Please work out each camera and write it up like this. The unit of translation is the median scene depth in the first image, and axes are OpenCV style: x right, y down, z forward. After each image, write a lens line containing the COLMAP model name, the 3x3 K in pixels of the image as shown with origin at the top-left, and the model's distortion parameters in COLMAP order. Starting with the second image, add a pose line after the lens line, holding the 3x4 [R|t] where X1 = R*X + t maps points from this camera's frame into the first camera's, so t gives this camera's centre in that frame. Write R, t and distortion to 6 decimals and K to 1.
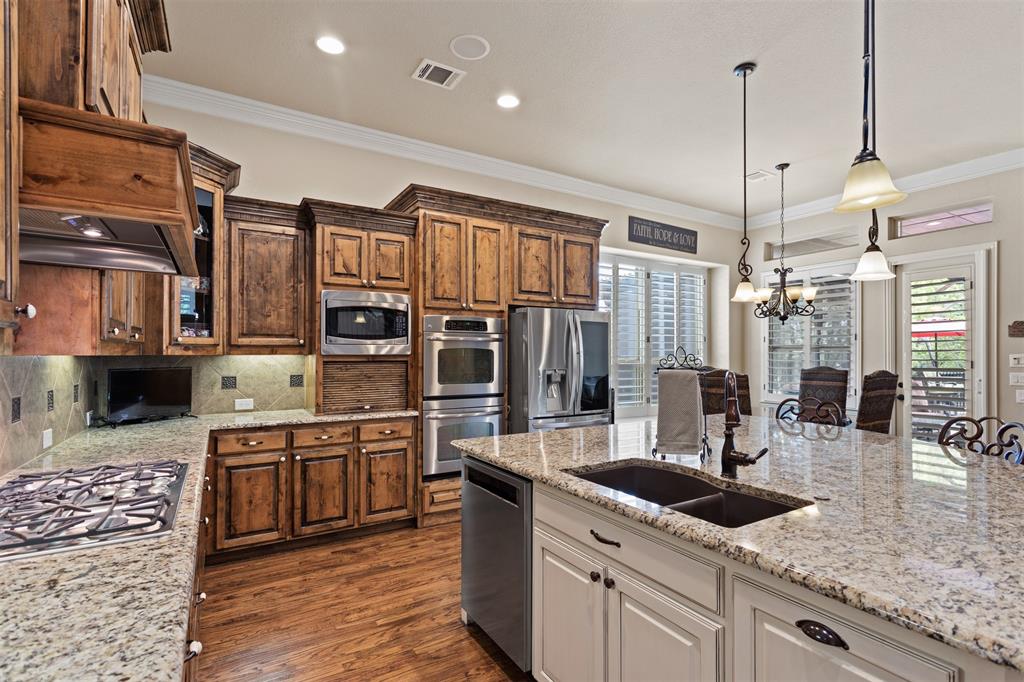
lens RADIAL K [[490.3, 0, 512.9], [0, 490.3, 351.2], [0, 0, 1]] dist [0.000082, -0.000926]
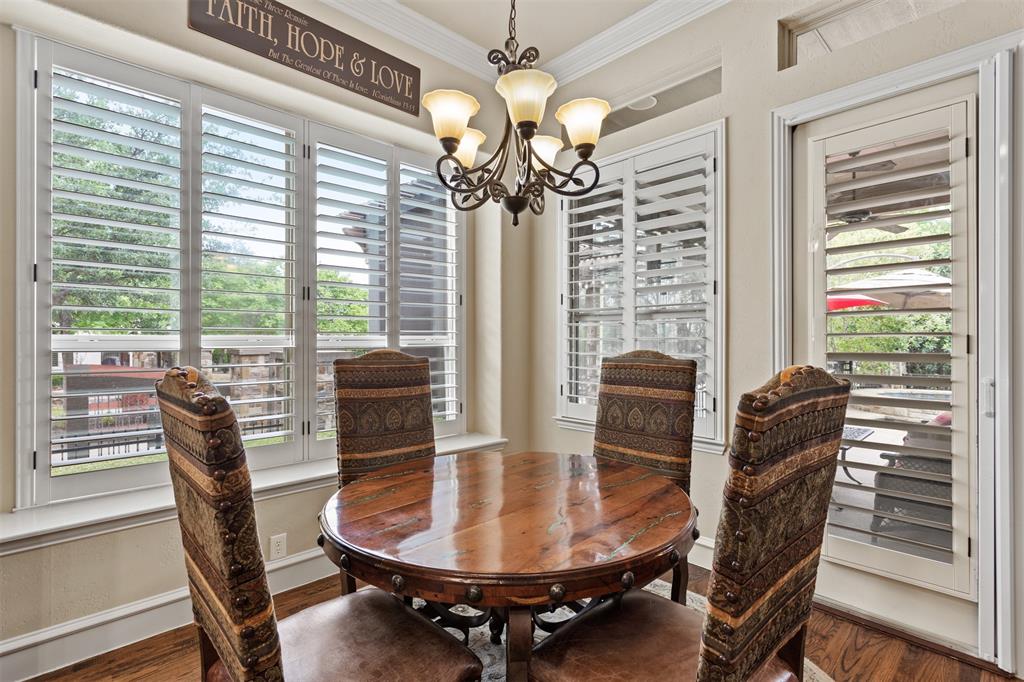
lens RADIAL K [[490.3, 0, 518.9], [0, 490.3, 338.3], [0, 0, 1]] dist [0.000082, -0.000926]
pose [[0.976719, -0.005456, 0.214455, 0.404167], [0.004876, 0.999983, 0.003233, 0.017551], [-0.214469, -0.002112, 0.976729, 0.568634]]
